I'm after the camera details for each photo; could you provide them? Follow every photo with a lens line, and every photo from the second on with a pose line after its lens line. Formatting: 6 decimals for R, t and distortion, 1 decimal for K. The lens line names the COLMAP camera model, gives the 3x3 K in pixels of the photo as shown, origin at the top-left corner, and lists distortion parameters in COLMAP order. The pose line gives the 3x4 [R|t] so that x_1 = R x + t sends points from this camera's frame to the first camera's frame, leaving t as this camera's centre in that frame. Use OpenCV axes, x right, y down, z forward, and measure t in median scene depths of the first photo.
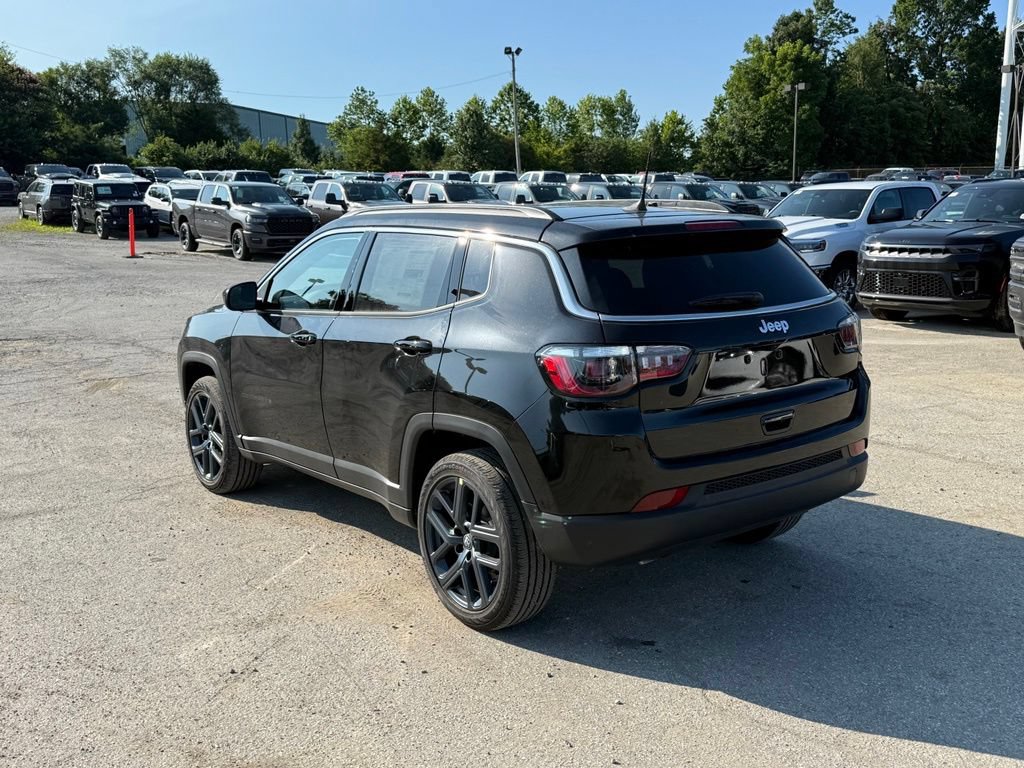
lens RADIAL K [[1137.1, 0, 528.4], [0, 1137.1, 387.9], [0, 0, 1]] dist [0.221178, -0.456809]
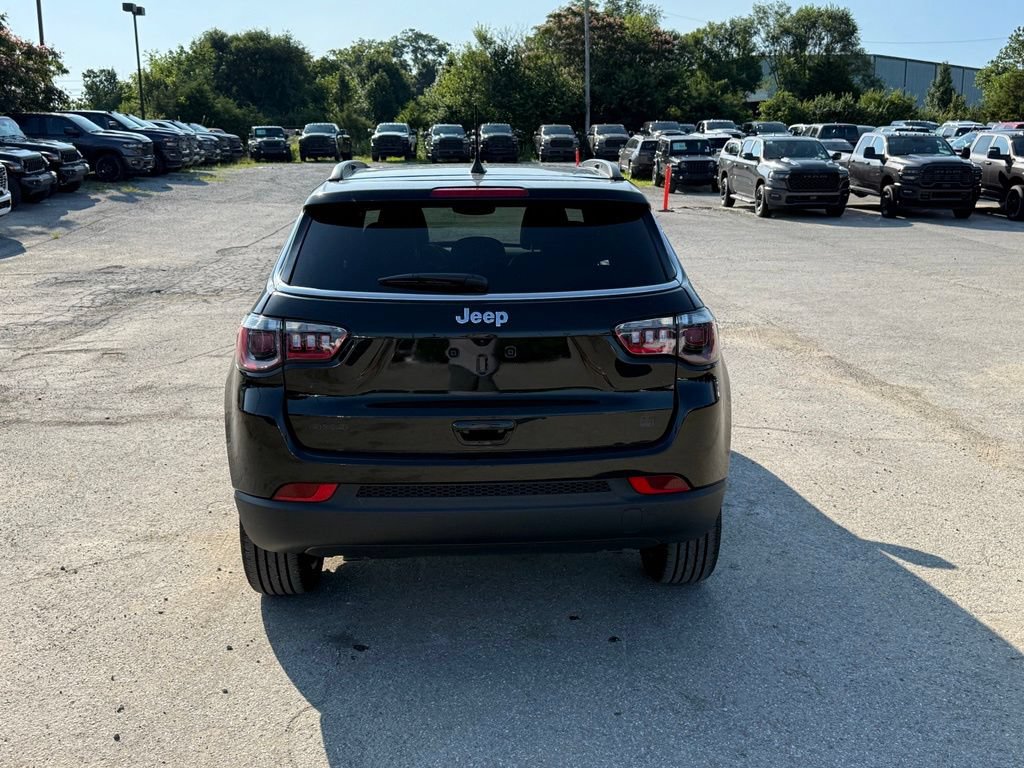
lens RADIAL K [[1137.1, 0, 528.4], [0, 1137.1, 387.9], [0, 0, 1]] dist [0.221178, -0.456809]
pose [[0.817509, 0.128435, -0.561412, 0.096839], [-0.106747, 0.991717, 0.071434, -0.008729], [0.565936, 0.001532, 0.824448, 0.044532]]
